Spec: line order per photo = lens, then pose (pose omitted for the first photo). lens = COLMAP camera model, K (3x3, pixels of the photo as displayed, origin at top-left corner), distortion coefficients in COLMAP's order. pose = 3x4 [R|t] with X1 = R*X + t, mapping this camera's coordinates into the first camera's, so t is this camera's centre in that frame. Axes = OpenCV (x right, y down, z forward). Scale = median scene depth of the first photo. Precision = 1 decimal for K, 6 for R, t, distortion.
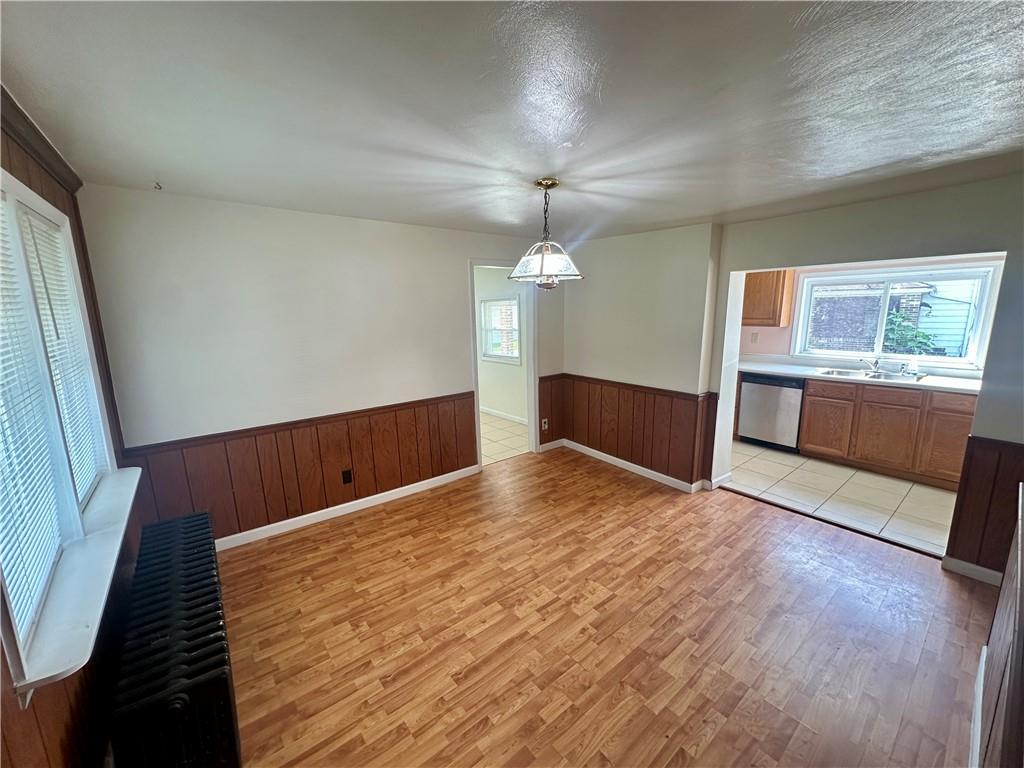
lens RADIAL K [[409.6, 0, 512.7], [0, 409.6, 385.9], [0, 0, 1]] dist [-0.006930, 0.001963]
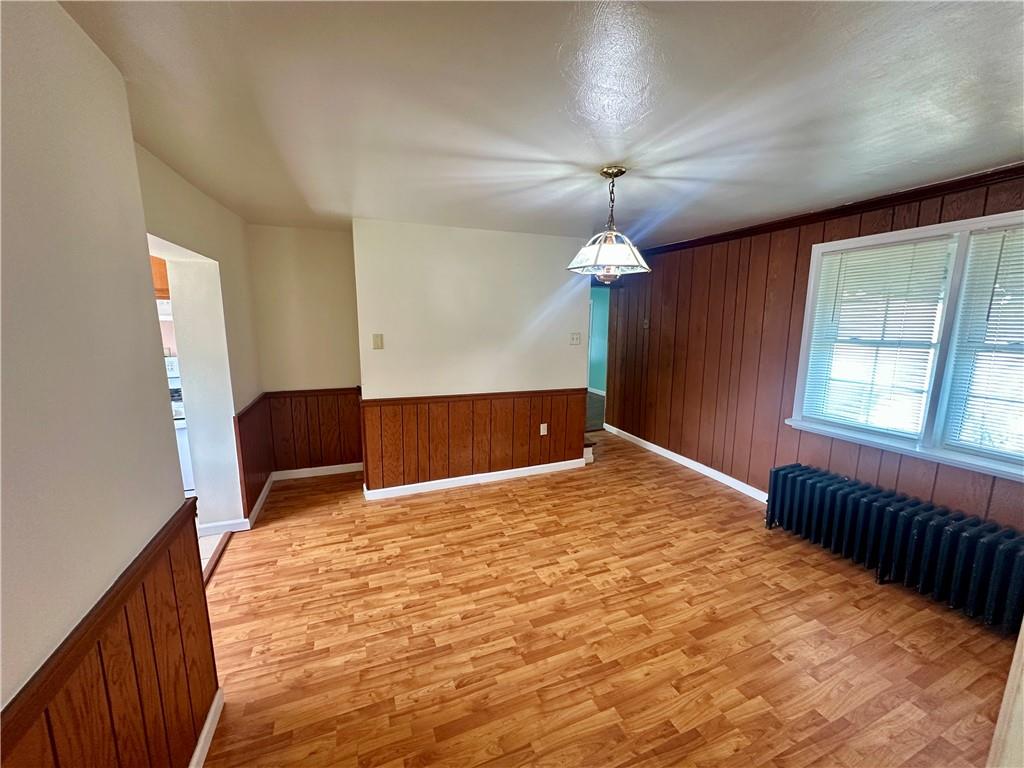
lens RADIAL K [[409.6, 0, 518.8], [0, 409.6, 386.4], [0, 0, 1]] dist [-0.006930, 0.001963]
pose [[-0.961751, -0.036105, 0.271534, 0.011540], [0.060594, 0.938677, 0.339432, -0.294644], [-0.267138, 0.342903, -0.900586, 1.730505]]
